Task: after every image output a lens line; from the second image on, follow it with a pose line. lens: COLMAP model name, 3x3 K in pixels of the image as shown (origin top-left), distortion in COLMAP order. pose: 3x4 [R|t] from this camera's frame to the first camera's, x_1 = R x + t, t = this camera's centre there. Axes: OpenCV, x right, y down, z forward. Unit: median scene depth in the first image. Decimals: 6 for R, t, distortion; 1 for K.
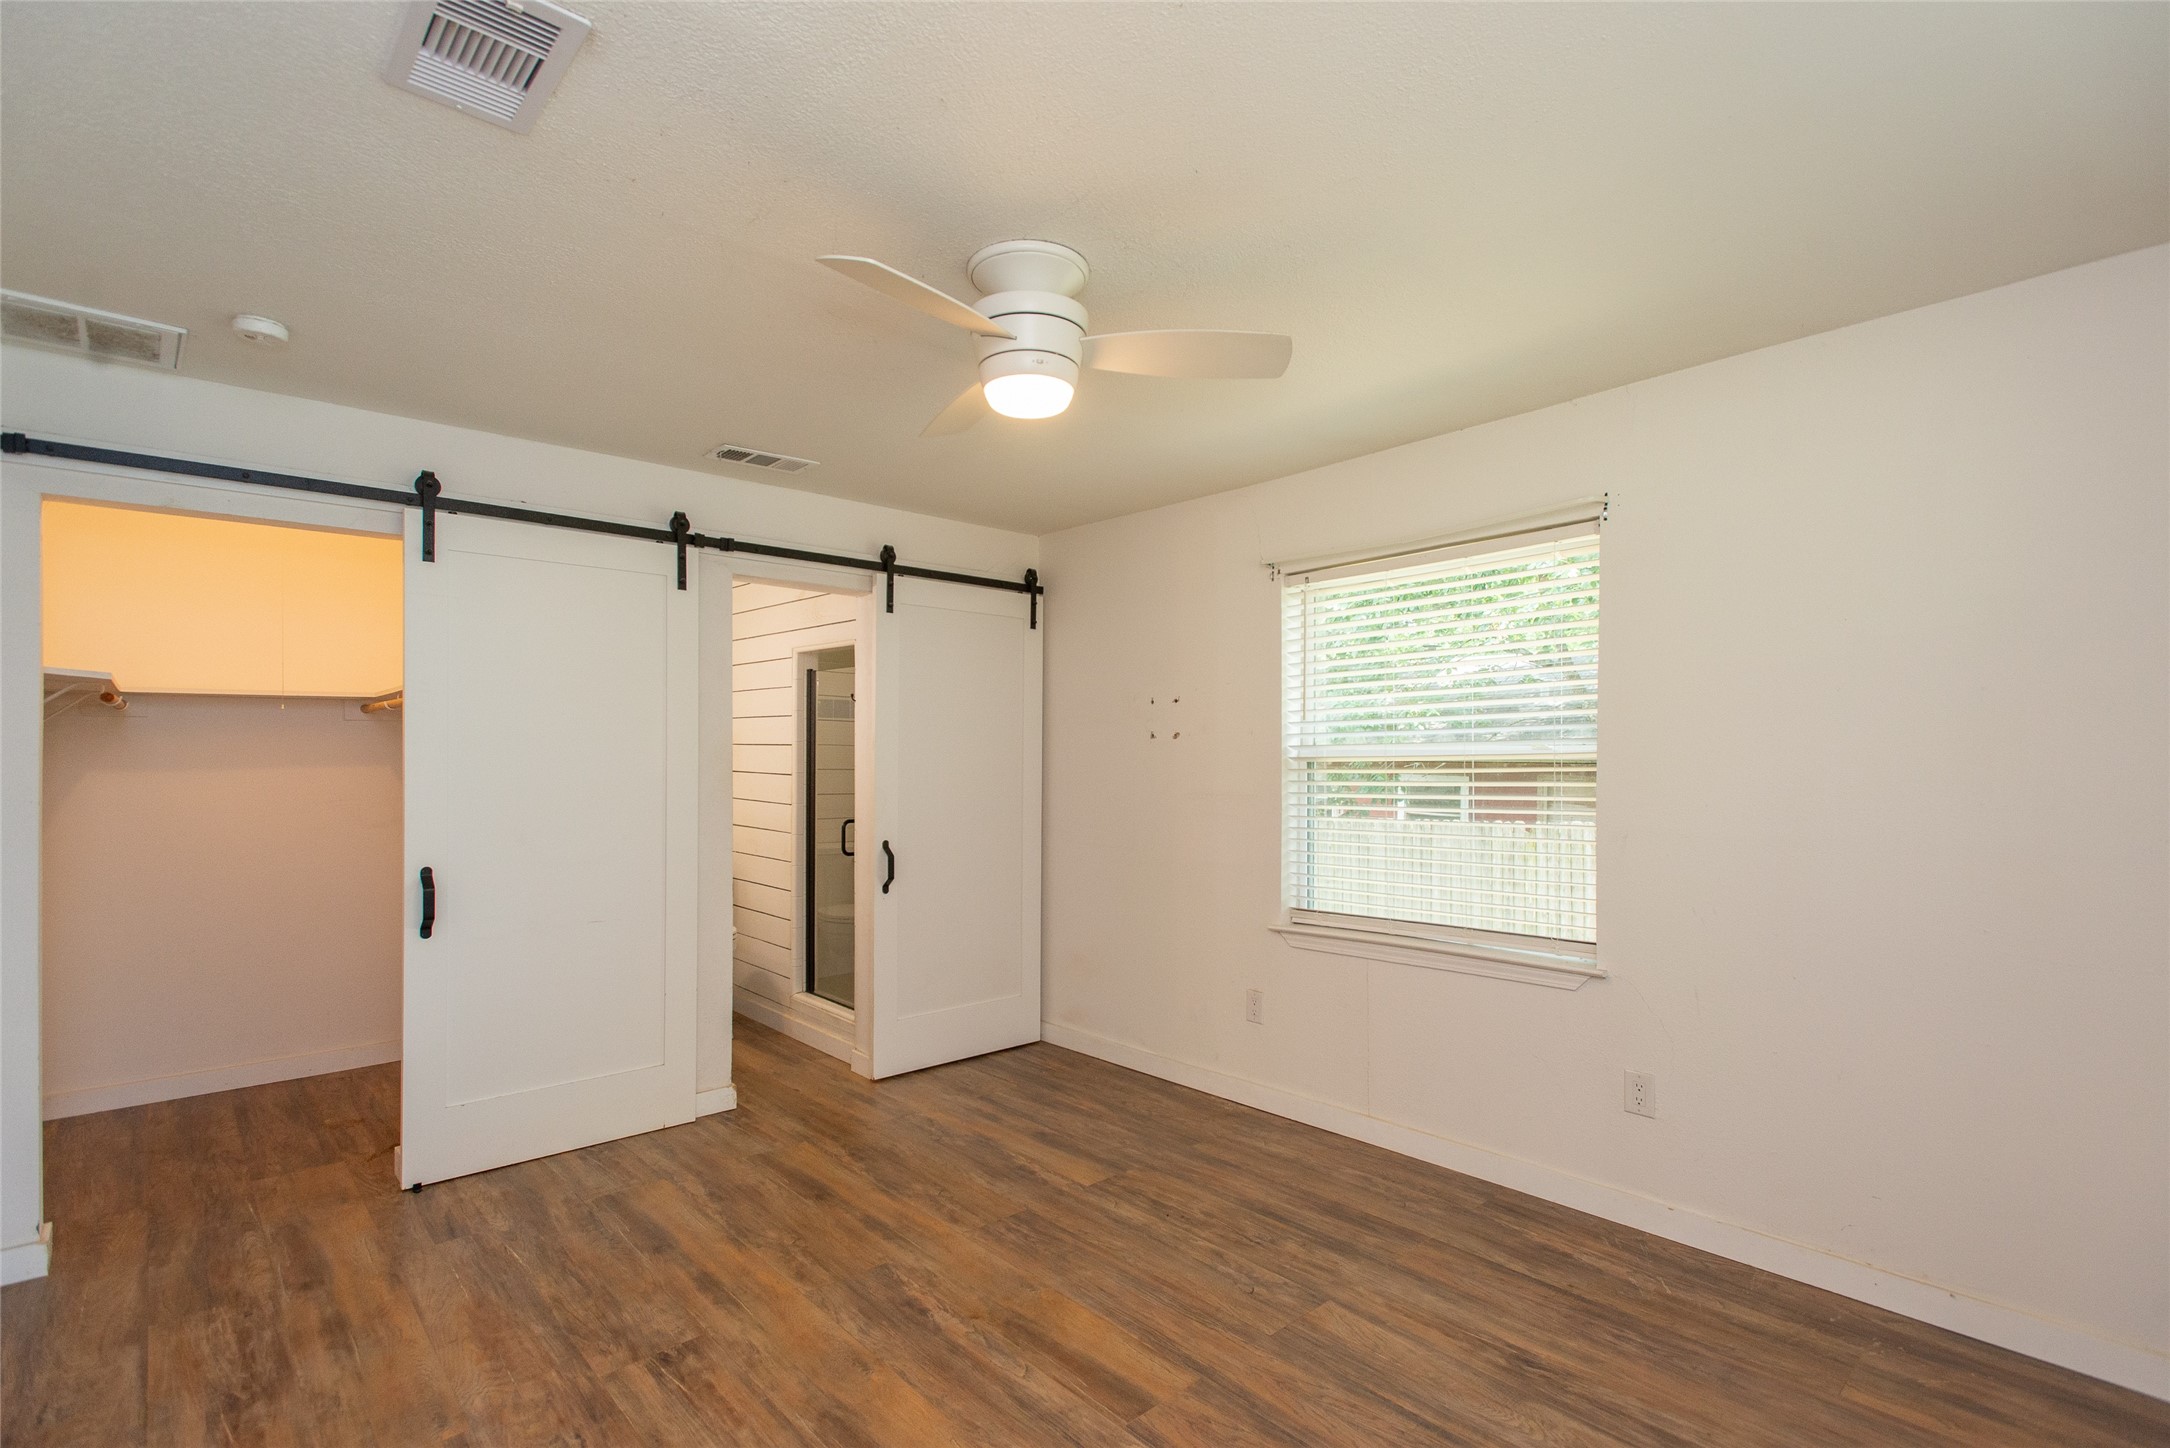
lens RADIAL K [[1027.4, 0, 1044.7], [0, 1027.4, 757.7], [0, 0, 1]] dist [0.017242, -0.003980]
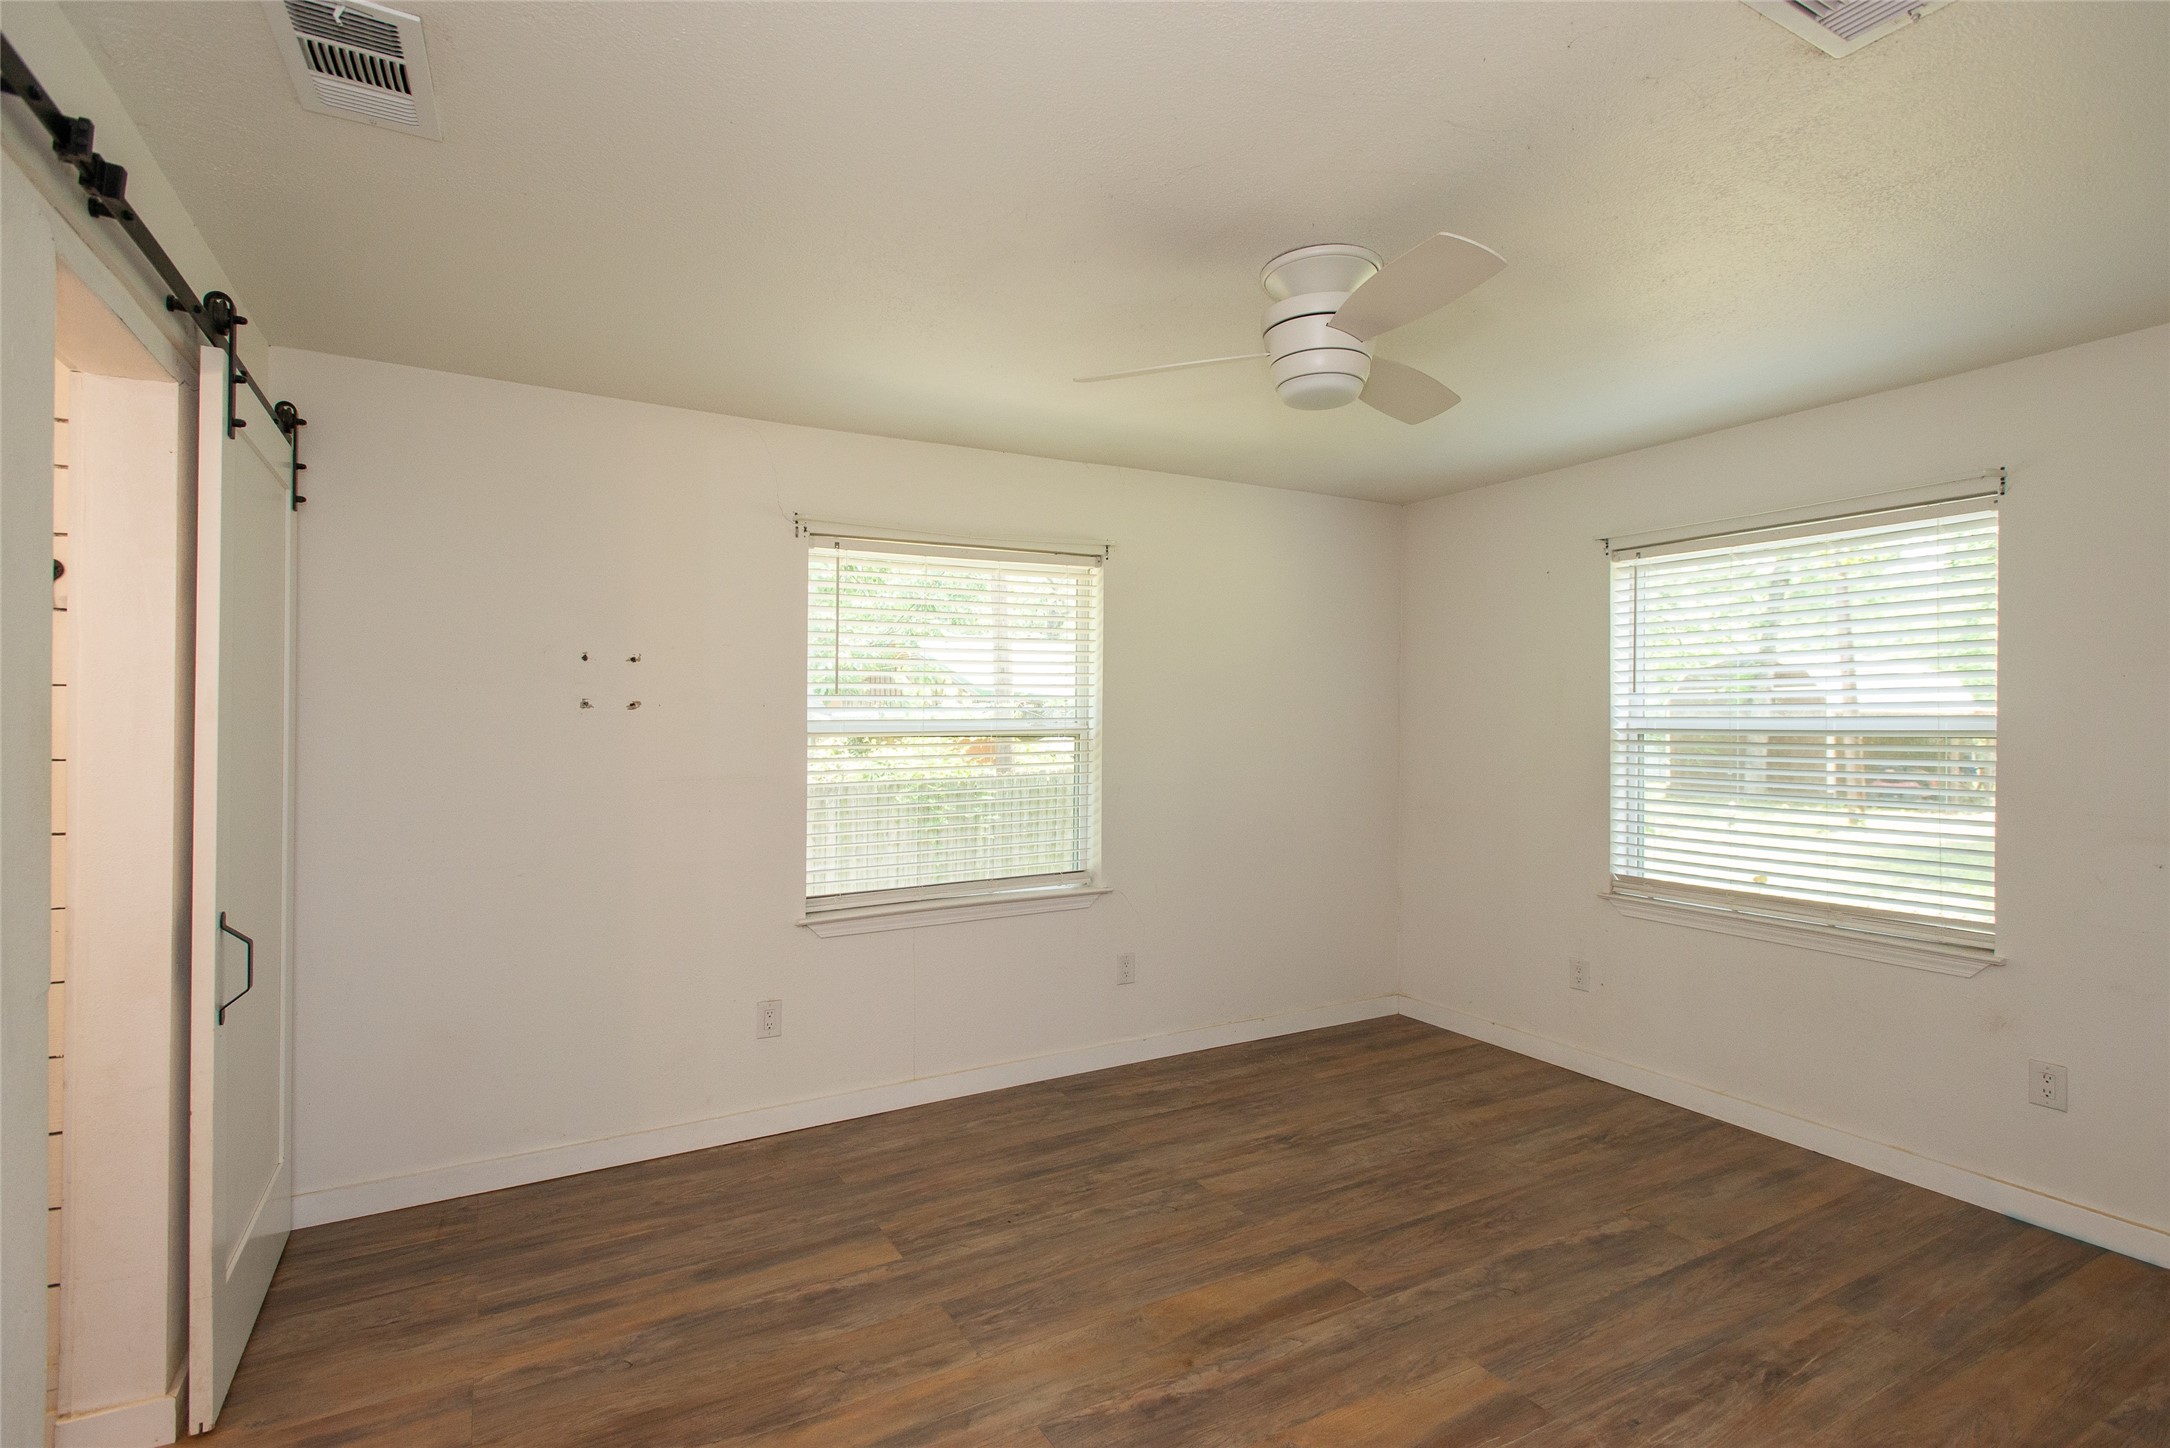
lens RADIAL K [[1027.4, 0, 1080.2], [0, 1027.4, 722.8], [0, 0, 1]] dist [0.017242, -0.003980]
pose [[0.199735, 0.004217, 0.979841, -0.799324], [0.001981, 0.999987, -0.004707, -0.006022], [-0.979848, 0.002881, 0.199724, 0.756464]]
